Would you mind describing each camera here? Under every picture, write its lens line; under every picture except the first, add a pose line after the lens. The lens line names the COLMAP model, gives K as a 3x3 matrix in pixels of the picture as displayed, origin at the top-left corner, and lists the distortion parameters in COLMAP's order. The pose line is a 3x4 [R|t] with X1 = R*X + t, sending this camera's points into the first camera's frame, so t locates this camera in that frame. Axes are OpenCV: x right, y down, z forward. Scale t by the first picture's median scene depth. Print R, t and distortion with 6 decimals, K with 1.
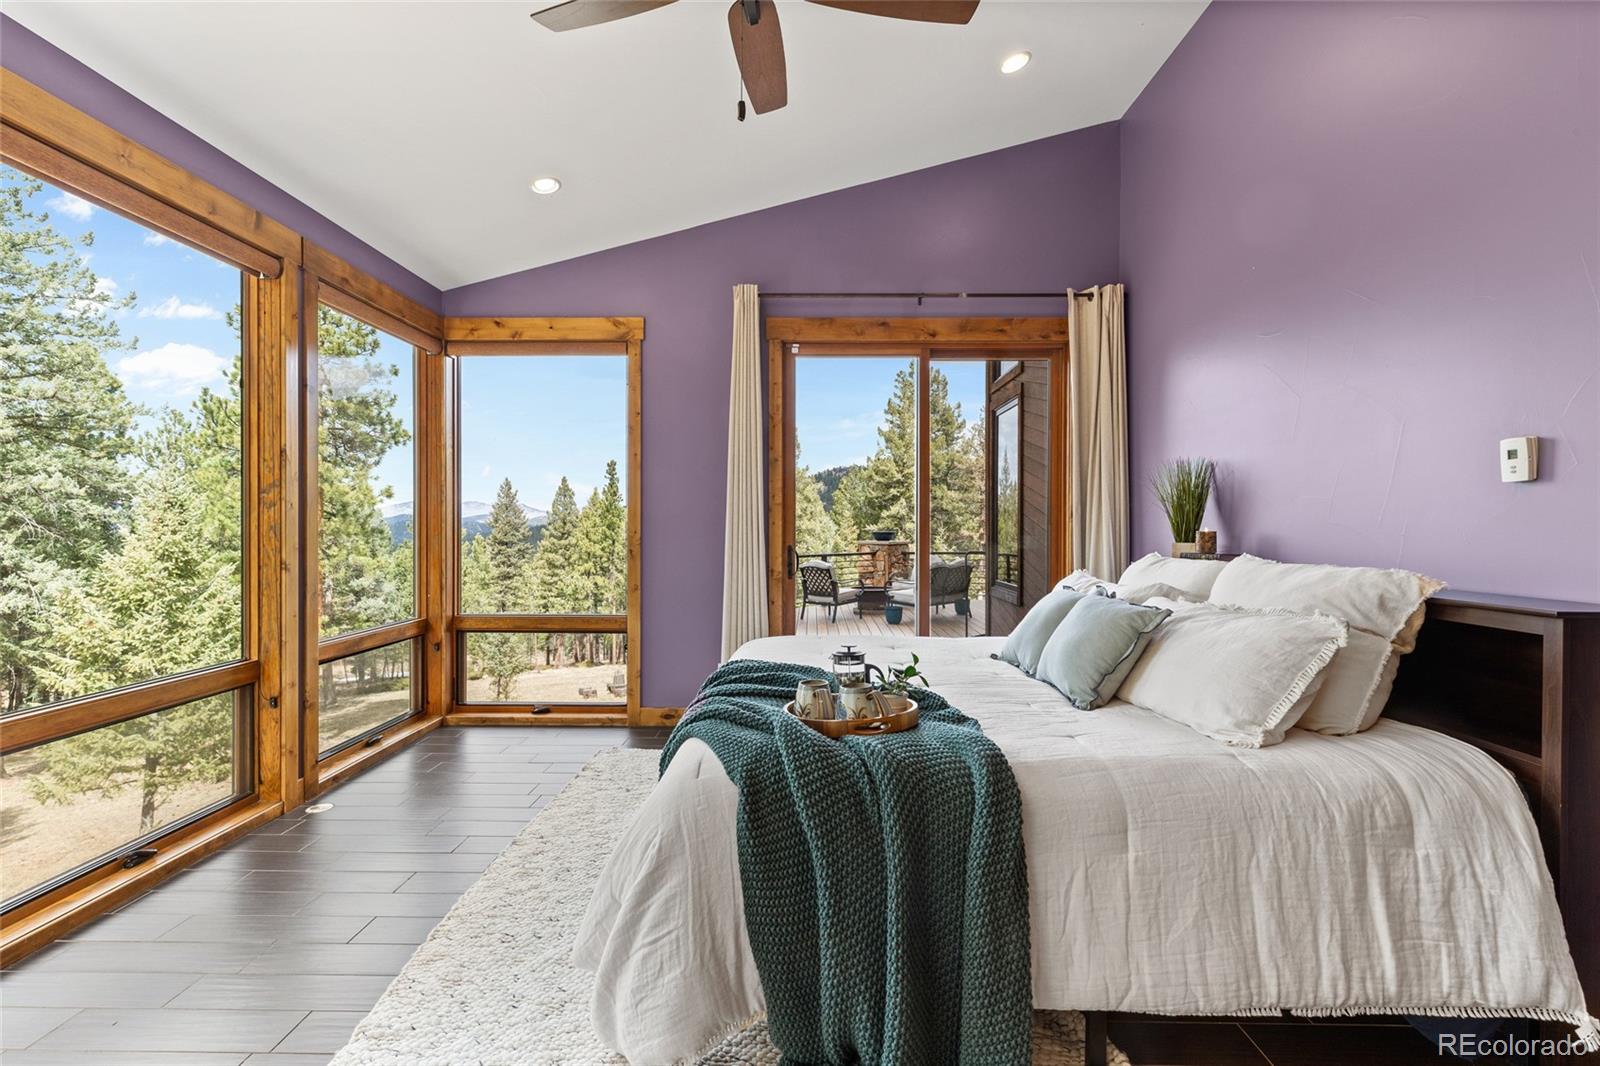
lens RADIAL K [[723.0, 0, 795.7], [0, 723.0, 528.9], [0, 0, 1]] dist [0.001373, 0.000630]
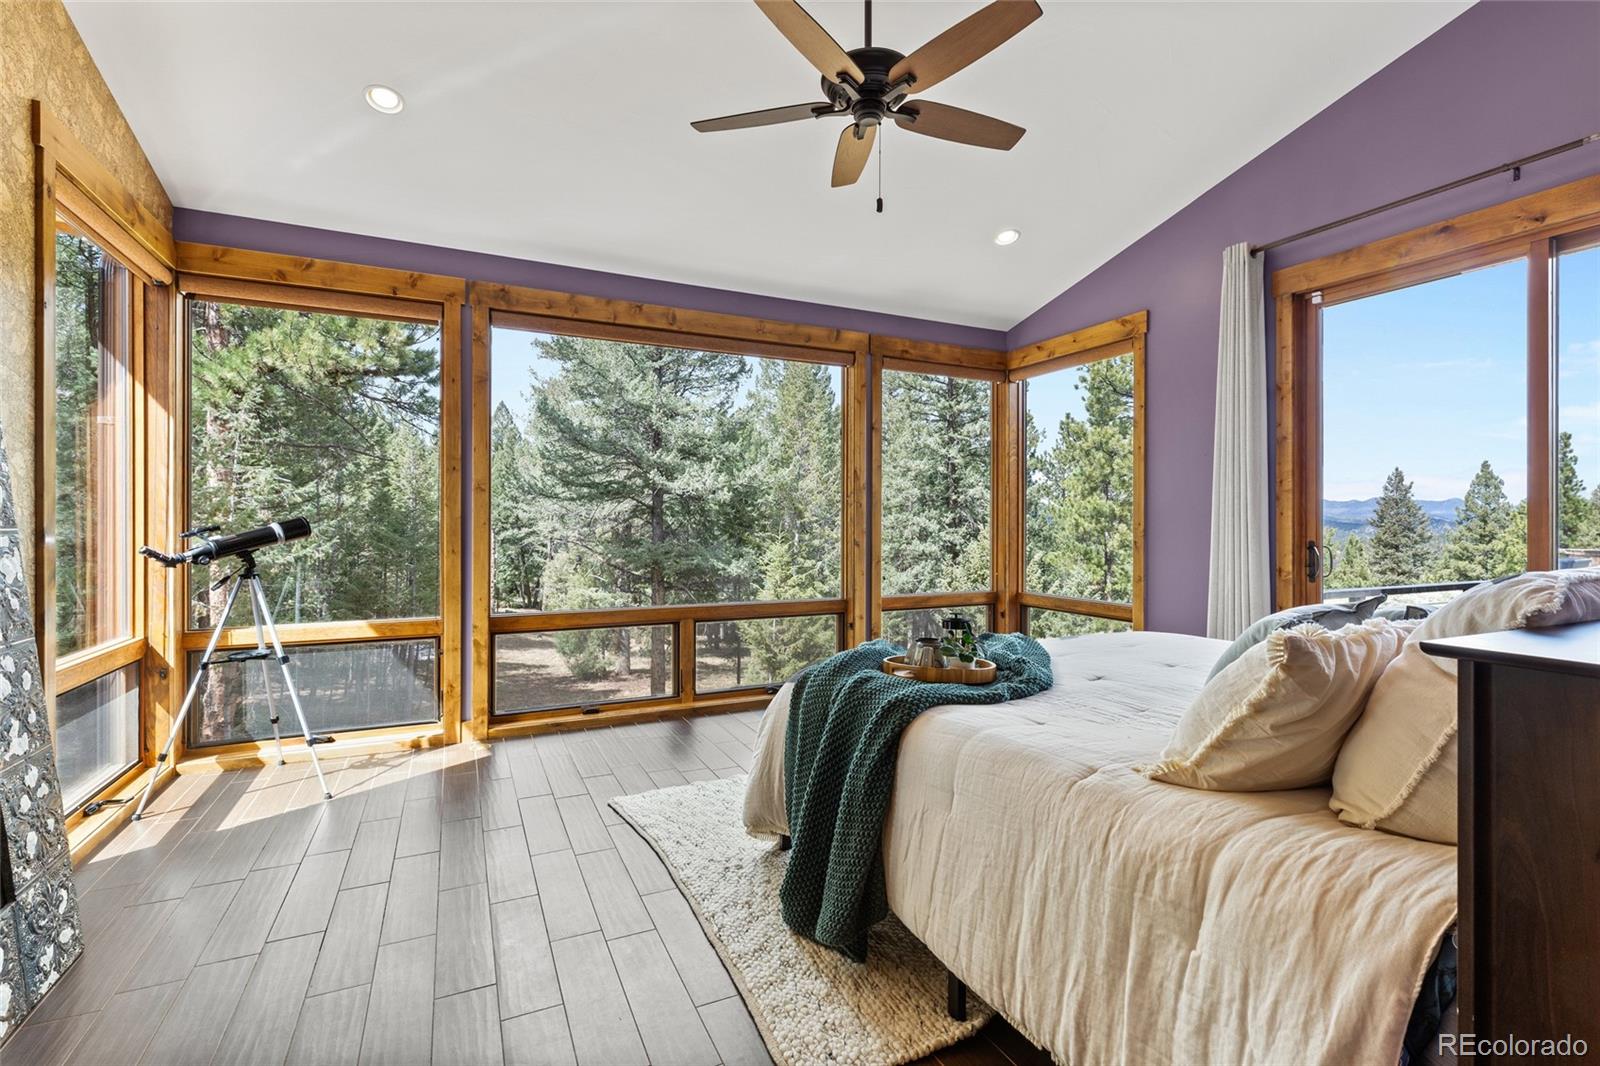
lens RADIAL K [[723.0, 0, 787.7], [0, 723.0, 526.2], [0, 0, 1]] dist [0.001373, 0.000630]
pose [[0.435213, 0.003834, -0.900319, 0.477192], [-0.006780, 0.999977, 0.000981, 0.009819], [0.900302, 0.005678, 0.435229, 0.116308]]
